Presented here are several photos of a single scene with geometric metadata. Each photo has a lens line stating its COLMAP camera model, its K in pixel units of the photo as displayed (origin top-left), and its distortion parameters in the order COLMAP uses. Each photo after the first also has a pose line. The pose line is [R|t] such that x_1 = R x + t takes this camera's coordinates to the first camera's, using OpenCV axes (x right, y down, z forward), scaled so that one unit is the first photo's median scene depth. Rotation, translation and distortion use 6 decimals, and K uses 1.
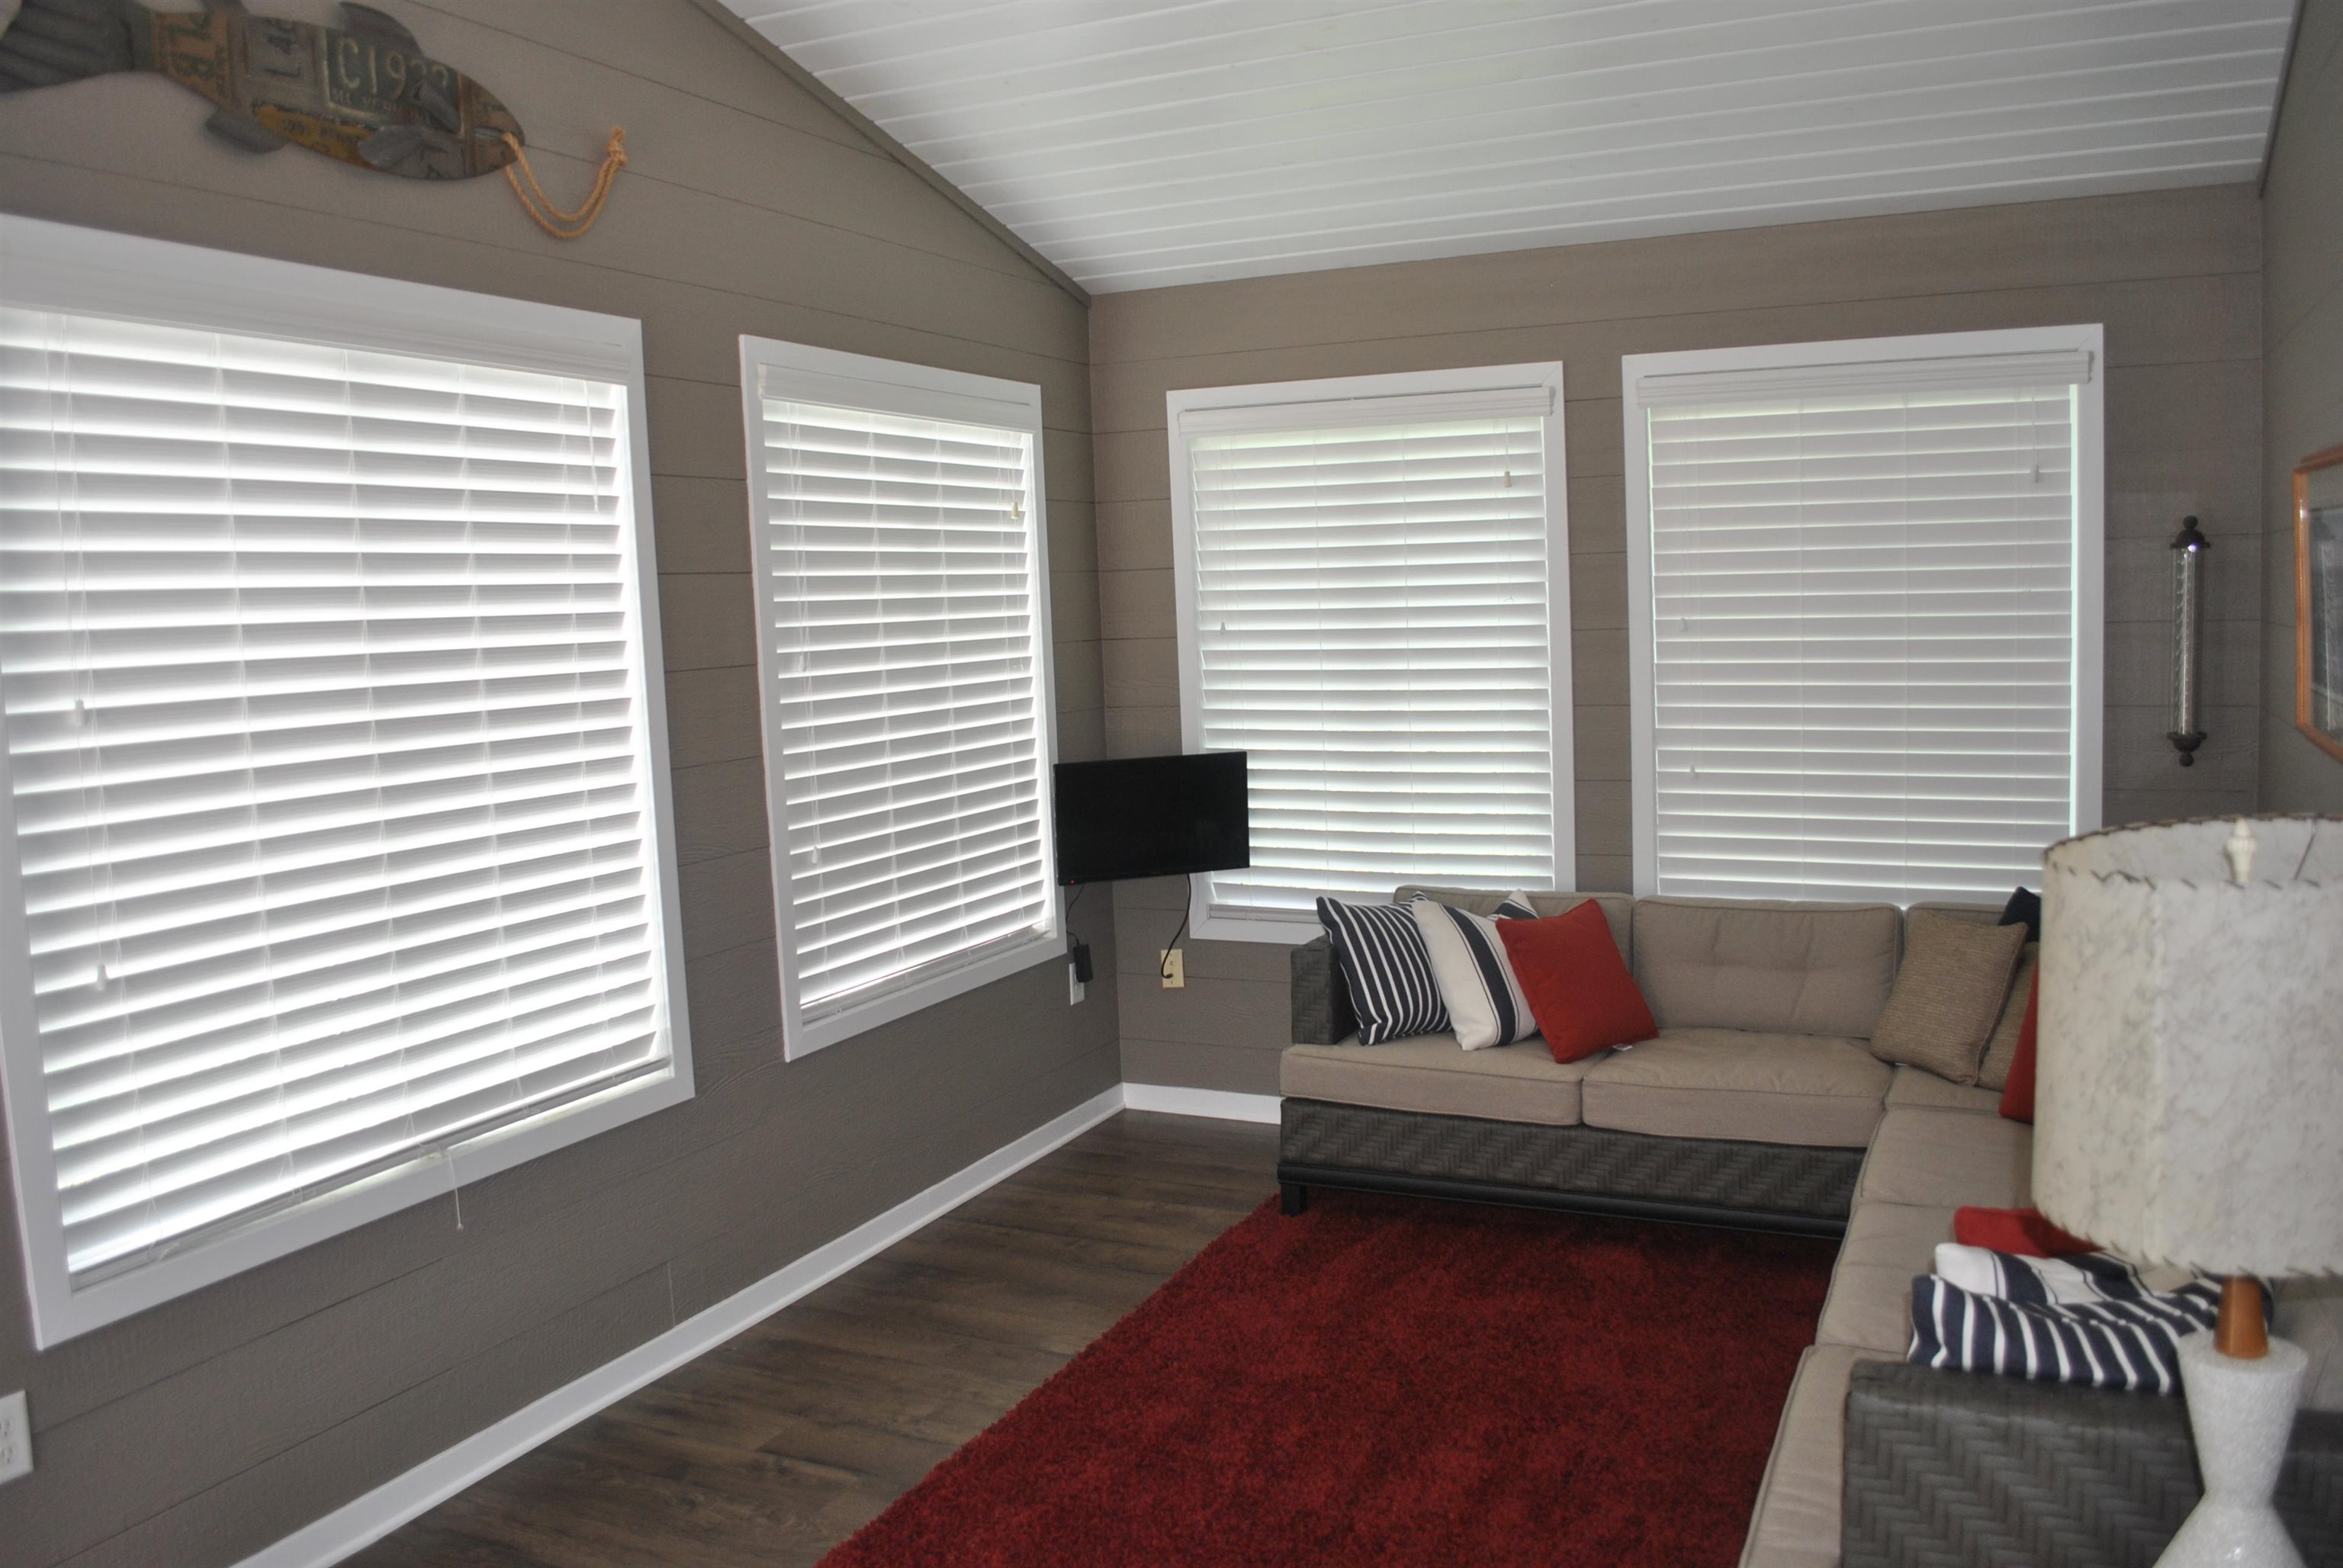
lens RADIAL K [[1844.7, 0, 1182.4], [0, 1844.7, 780.8], [0, 0, 1]] dist [-0.082174, 0.004308]
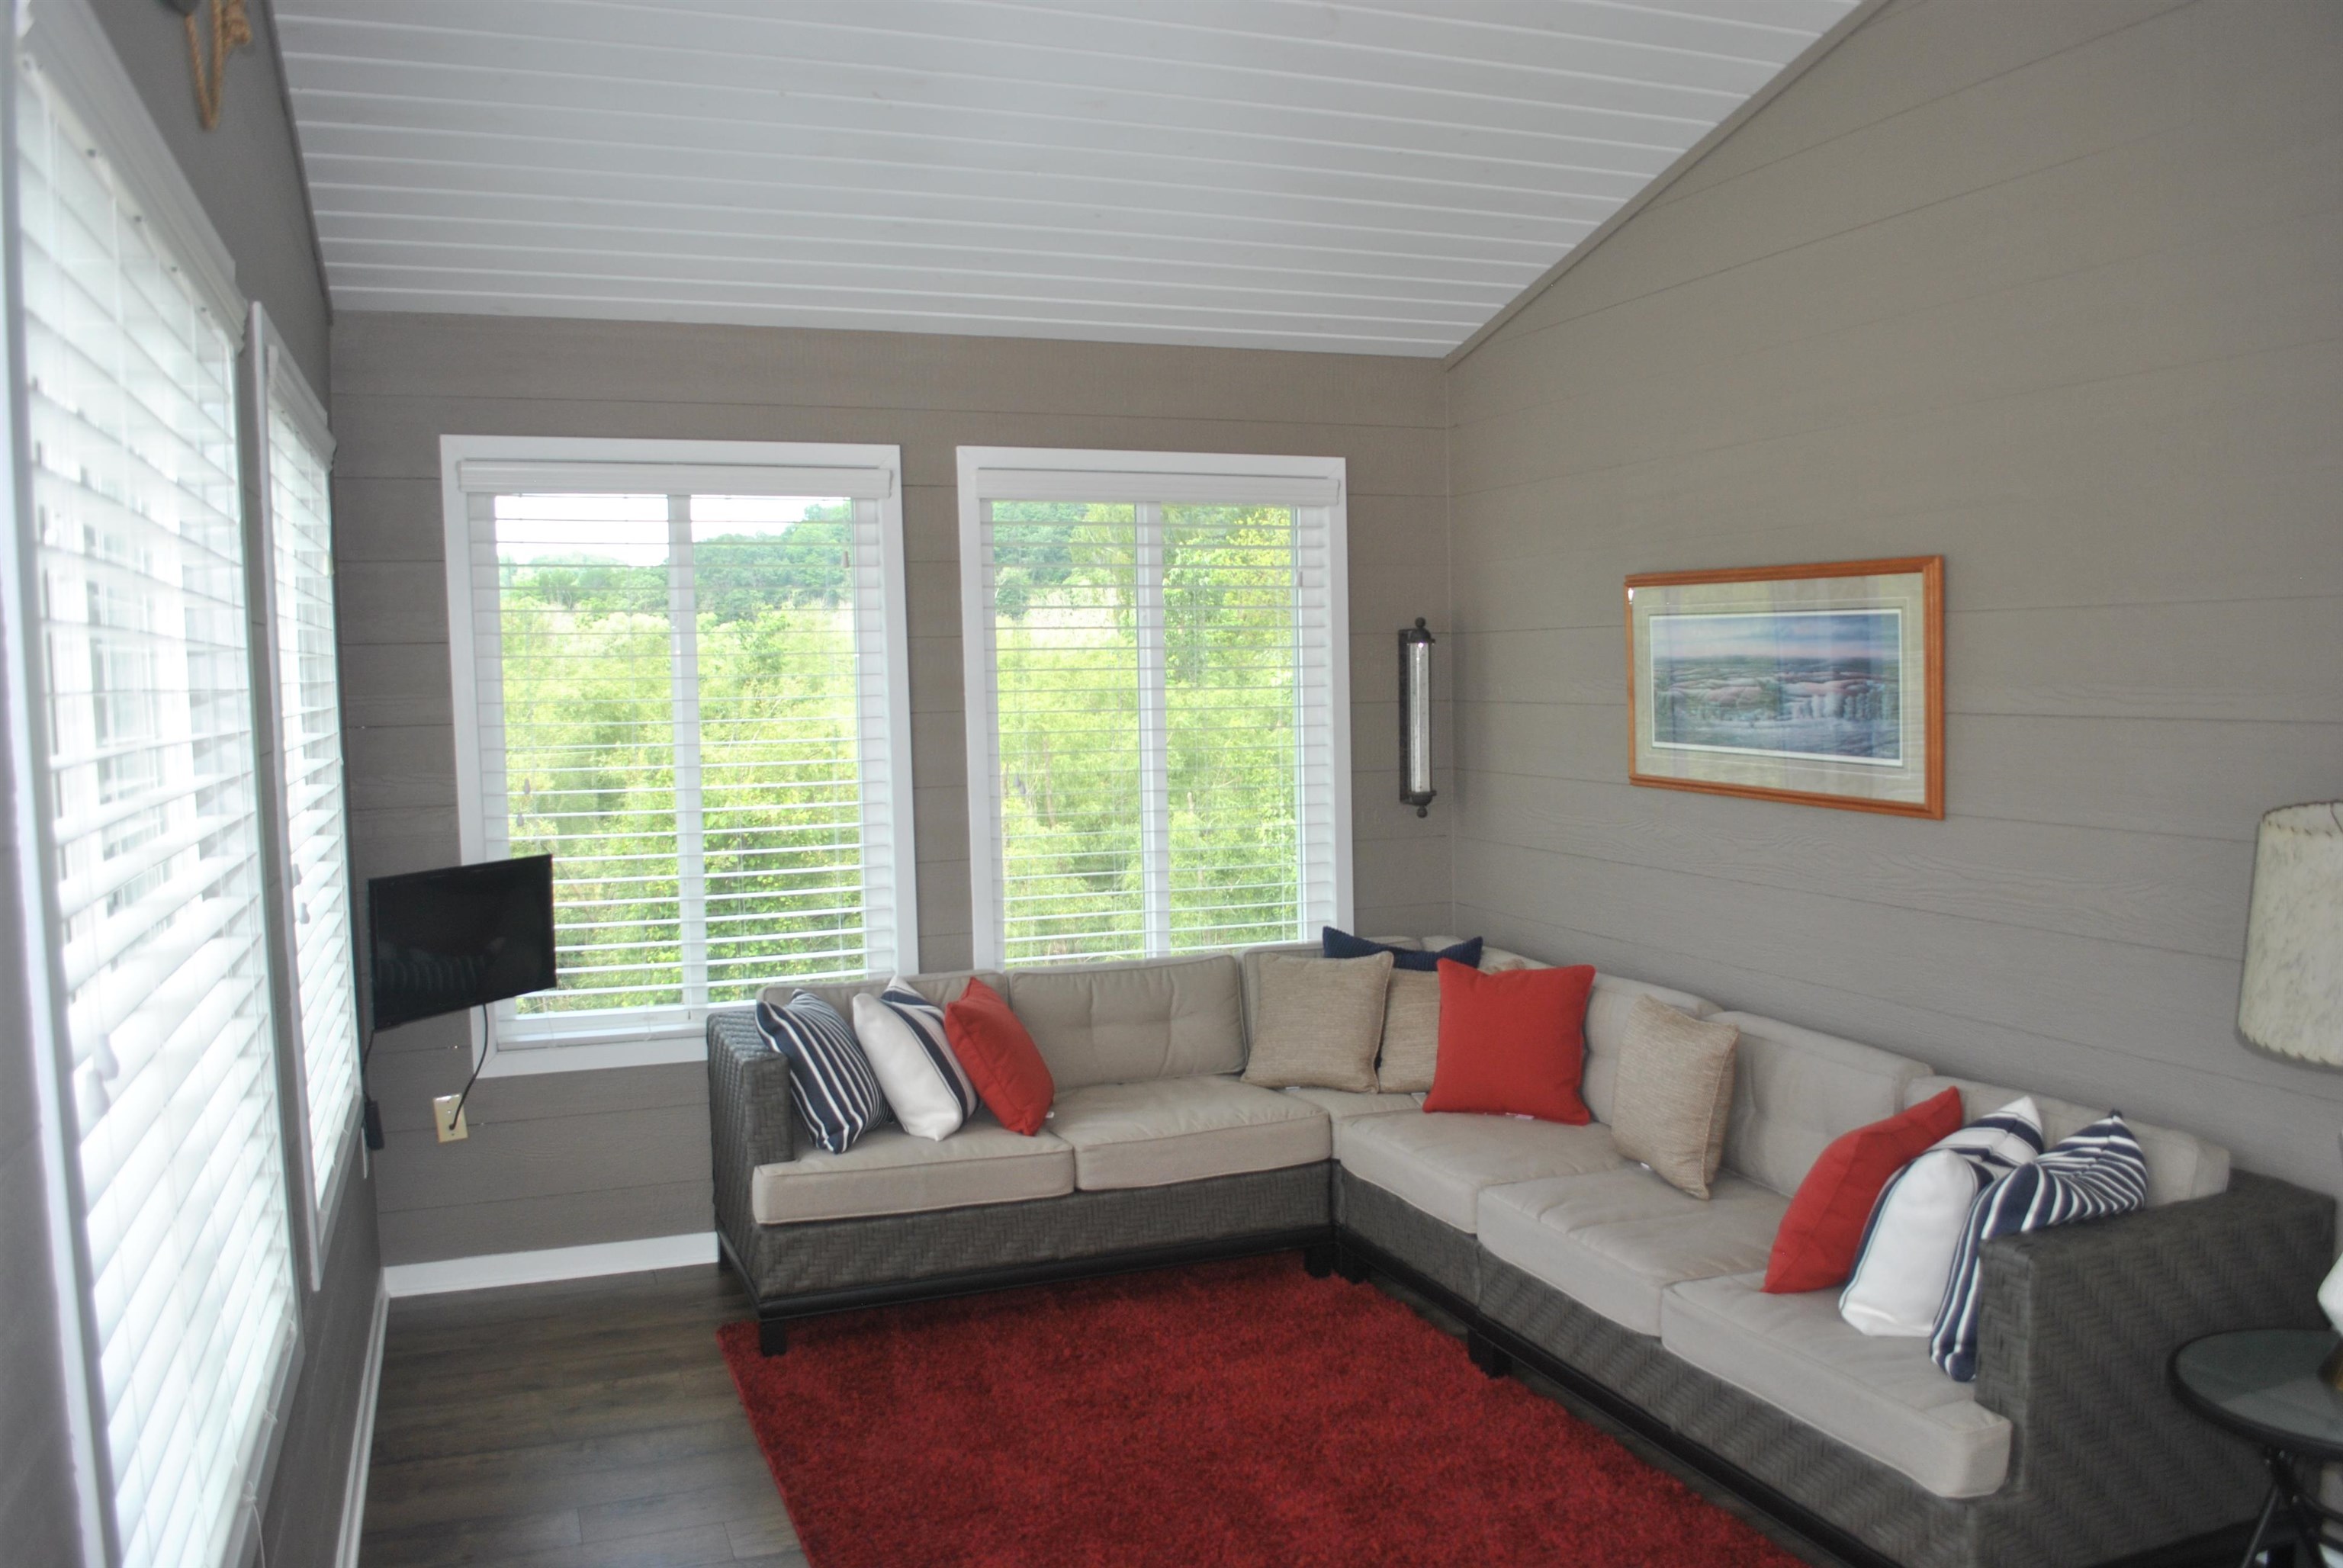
lens RADIAL K [[1844.7, 0, 1183.3], [0, 1844.7, 788.4], [0, 0, 1]] dist [-0.082174, 0.004308]
pose [[0.694981, -0.028597, 0.718459, -0.442914], [0.064969, 0.997619, -0.023137, -0.008816], [-0.716087, 0.062757, 0.695185, 0.214122]]
